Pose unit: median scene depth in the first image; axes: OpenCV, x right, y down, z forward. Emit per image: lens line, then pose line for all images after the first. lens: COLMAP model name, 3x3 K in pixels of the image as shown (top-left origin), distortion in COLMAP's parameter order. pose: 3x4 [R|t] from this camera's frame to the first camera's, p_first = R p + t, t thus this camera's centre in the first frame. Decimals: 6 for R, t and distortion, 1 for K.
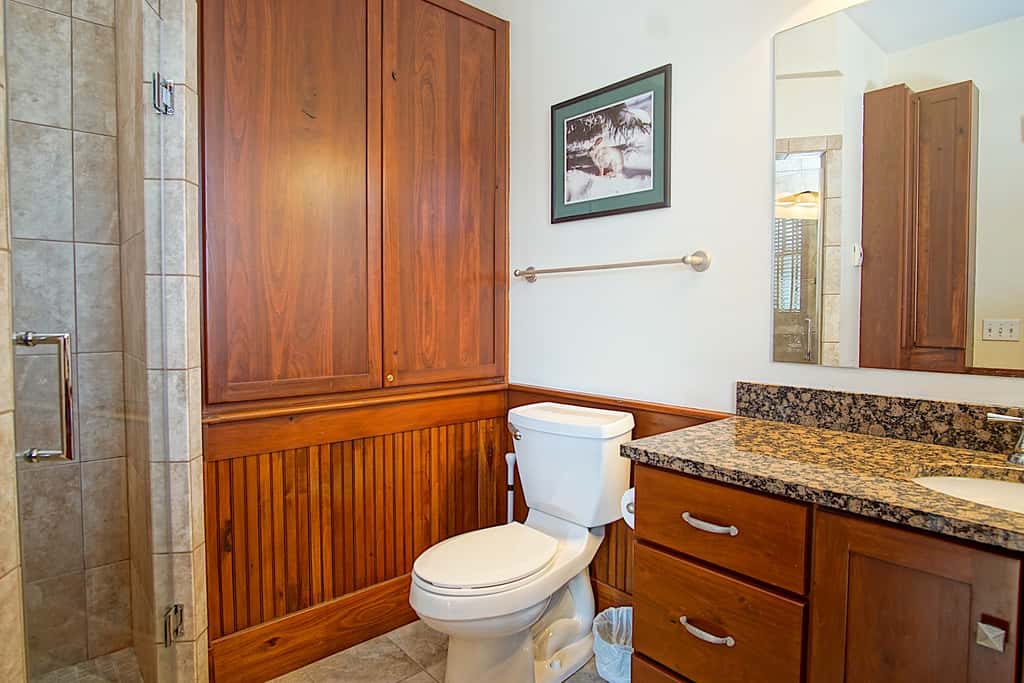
lens RADIAL K [[569.8, 0, 505.7], [0, 569.8, 334.1], [0, 0, 1]] dist [-0.030810, 0.003795]
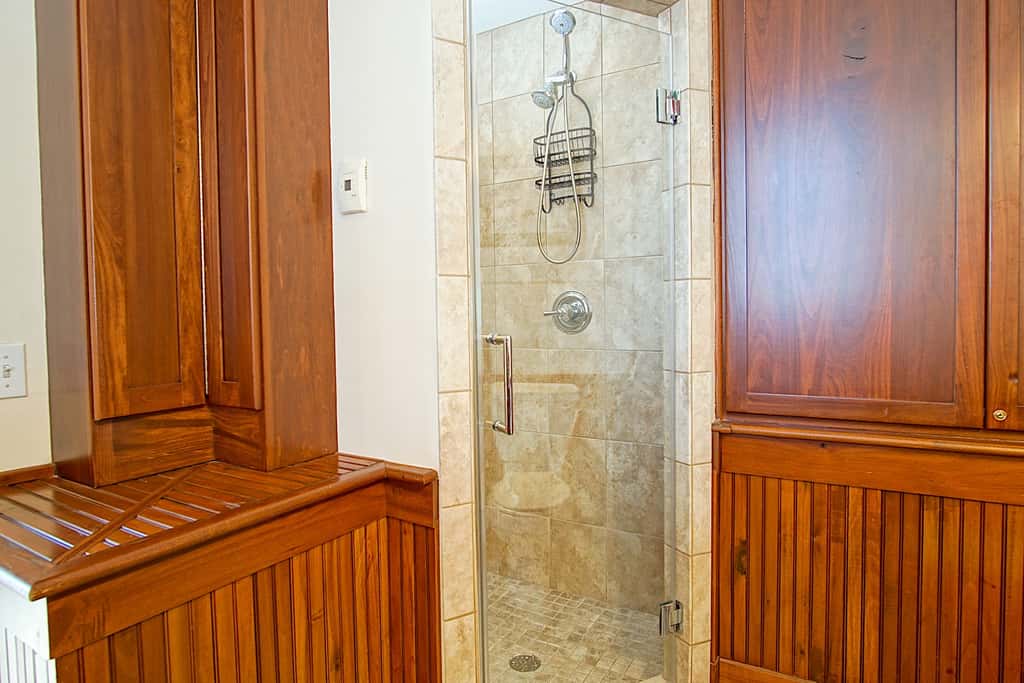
lens RADIAL K [[569.8, 0, 505.7], [0, 569.8, 334.1], [0, 0, 1]] dist [-0.030810, 0.003795]
pose [[0.299813, 0.022049, -0.953743, 0.253112], [-0.017852, 0.999687, 0.017499, -0.015560], [0.953831, 0.011780, 0.300113, 0.333019]]
